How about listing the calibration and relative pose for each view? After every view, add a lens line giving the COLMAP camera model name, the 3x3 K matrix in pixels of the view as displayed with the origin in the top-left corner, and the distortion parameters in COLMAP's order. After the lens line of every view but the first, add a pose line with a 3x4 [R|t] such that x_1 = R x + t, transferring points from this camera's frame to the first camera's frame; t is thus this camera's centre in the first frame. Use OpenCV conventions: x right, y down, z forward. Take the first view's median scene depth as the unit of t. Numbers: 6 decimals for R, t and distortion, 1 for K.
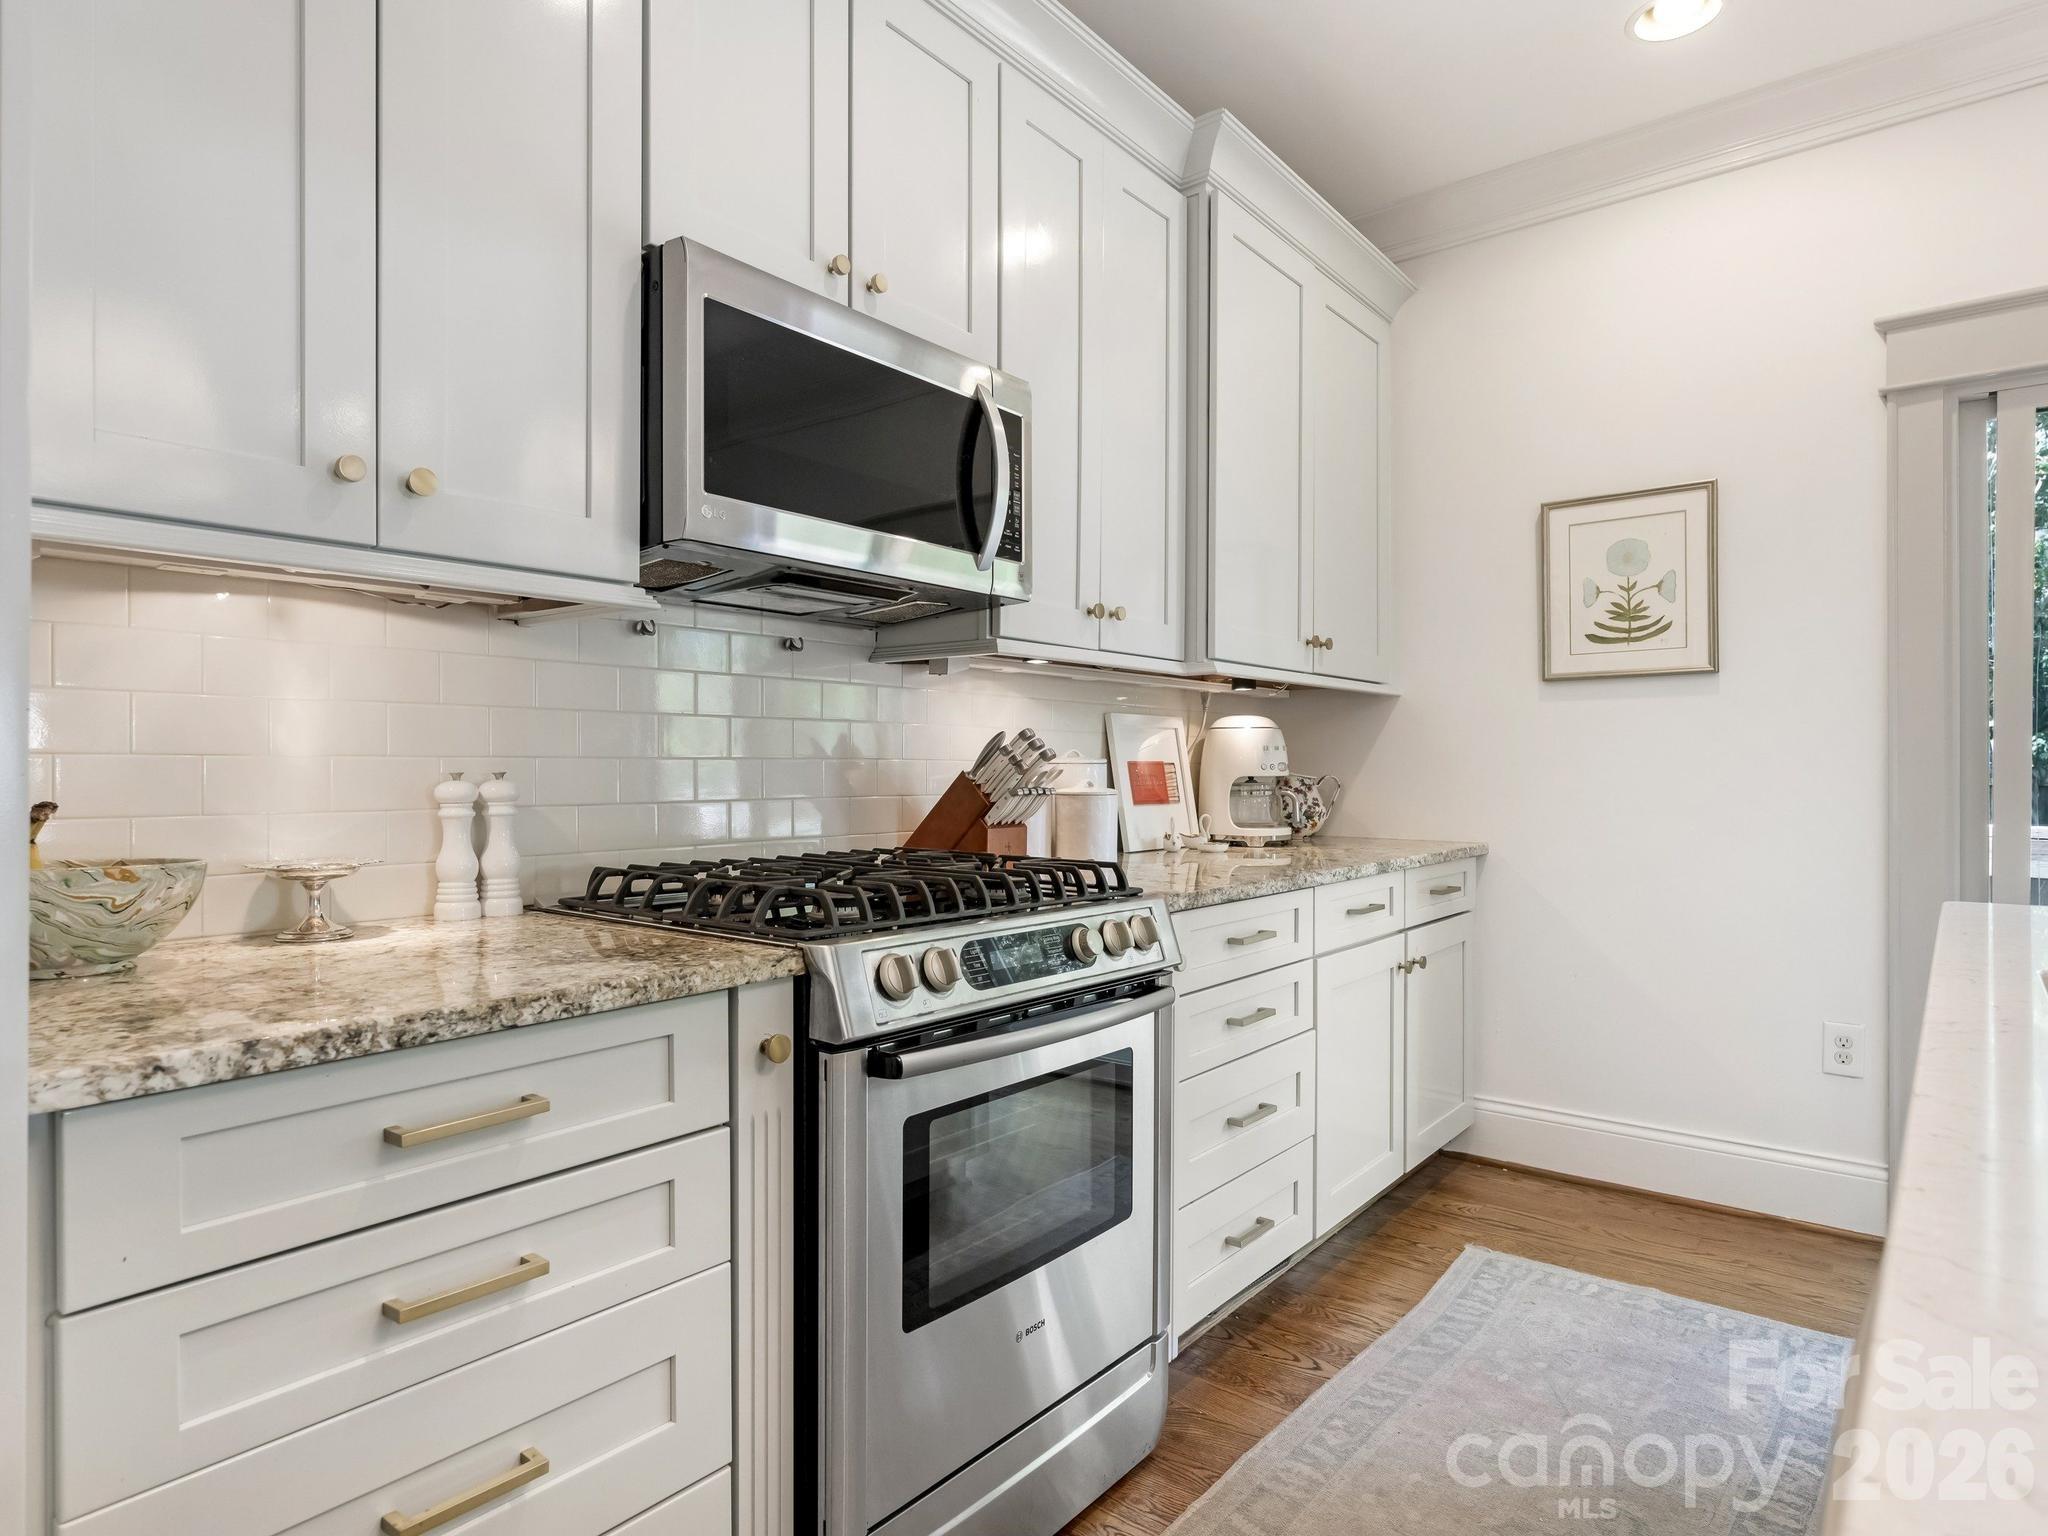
lens RADIAL K [[1205.0, 0, 987.8], [0, 1205.0, 761.3], [0, 0, 1]] dist [-0.003278, 0.003222]
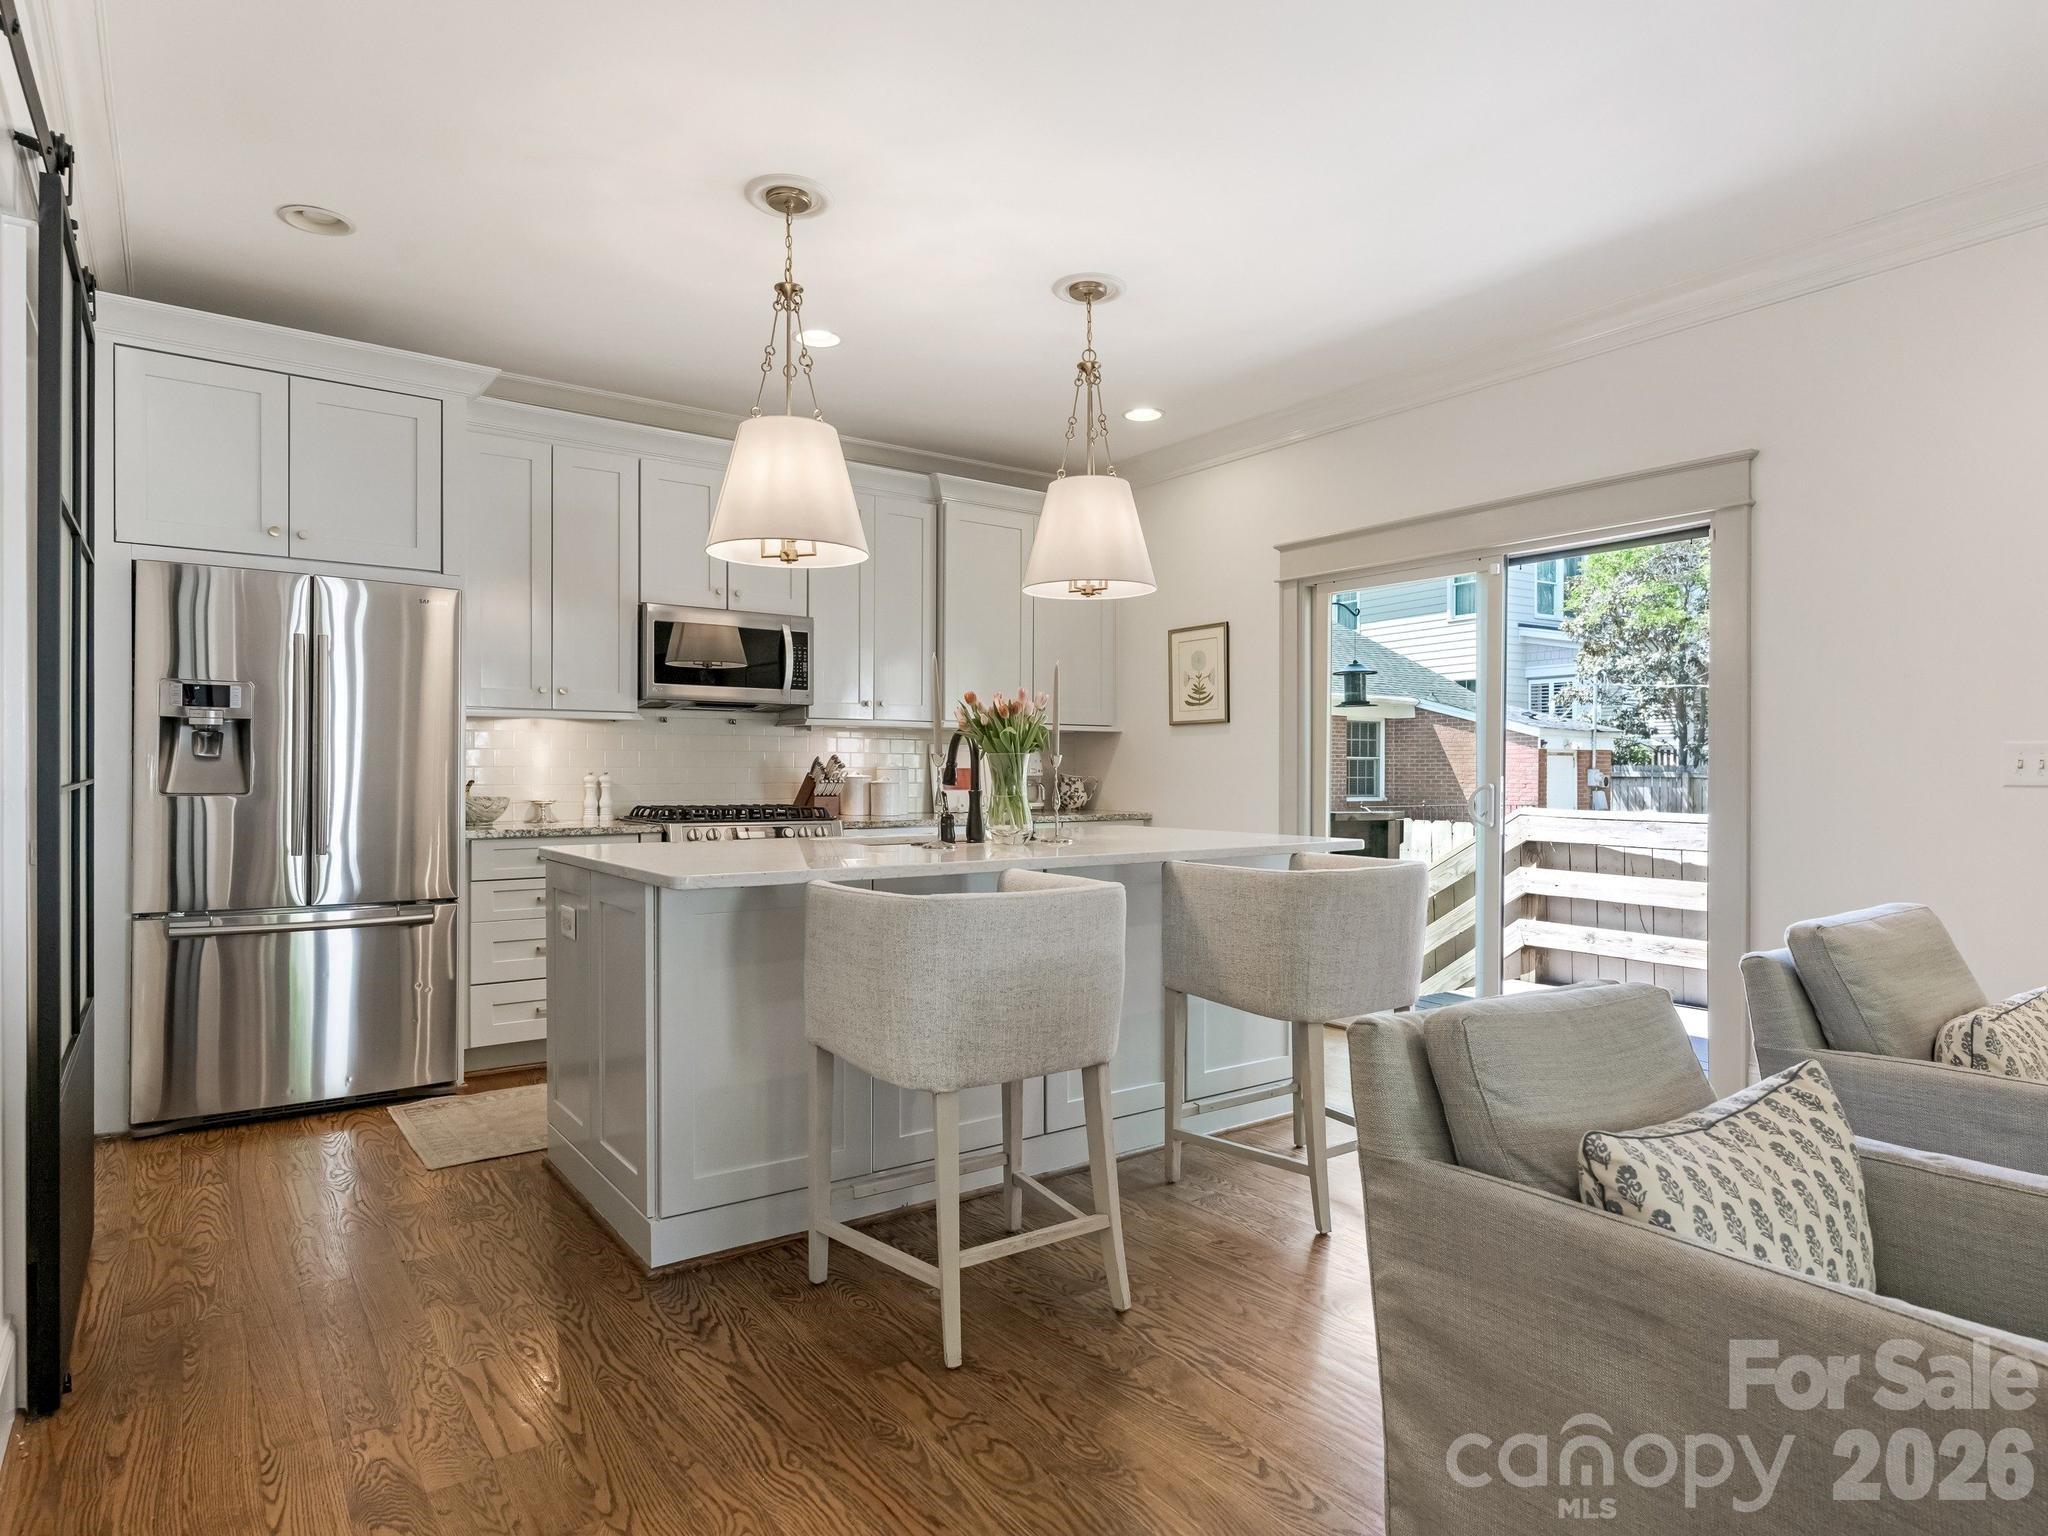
lens RADIAL K [[1205.0, 0, 1017.8], [0, 1205.0, 769.5], [0, 0, 1]] dist [-0.003278, 0.003222]
pose [[0.965163, 0.003635, -0.261625, 0.961297], [-0.001776, 0.999971, 0.007343, -0.015826], [0.261644, -0.006623, 0.965142, -1.138119]]
